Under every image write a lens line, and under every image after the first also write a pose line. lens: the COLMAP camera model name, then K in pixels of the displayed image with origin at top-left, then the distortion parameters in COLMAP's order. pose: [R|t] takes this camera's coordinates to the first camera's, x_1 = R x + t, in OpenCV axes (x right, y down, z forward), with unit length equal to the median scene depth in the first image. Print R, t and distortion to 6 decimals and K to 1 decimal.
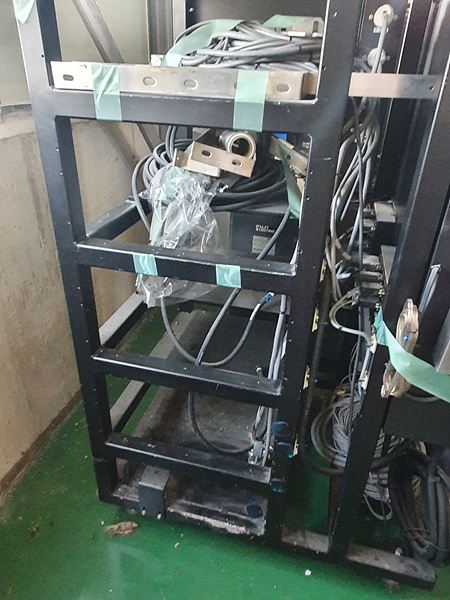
lens RADIAL K [[432.2, 0, 225.0], [0, 432.2, 300.0], [0, 0, 1]] dist [0.021588, -0.001442]
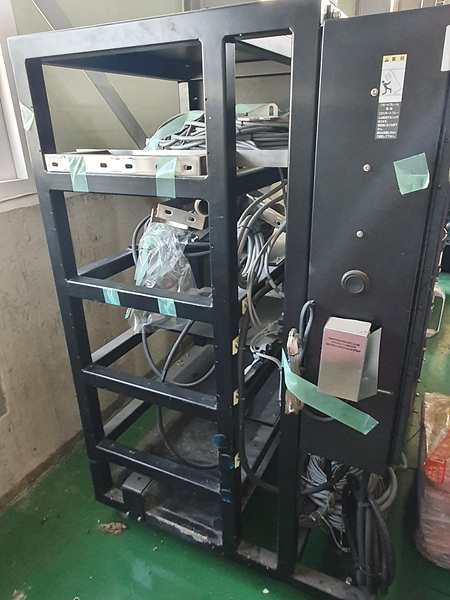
lens RADIAL K [[432.2, 0, 225.0], [0, 432.2, 300.0], [0, 0, 1]] dist [0.021588, -0.001442]
pose [[0.978660, 0.026125, -0.203818, 0.336143], [-0.047885, 0.993572, -0.102572, 0.036379], [0.199829, 0.110143, 0.973621, -0.158237]]
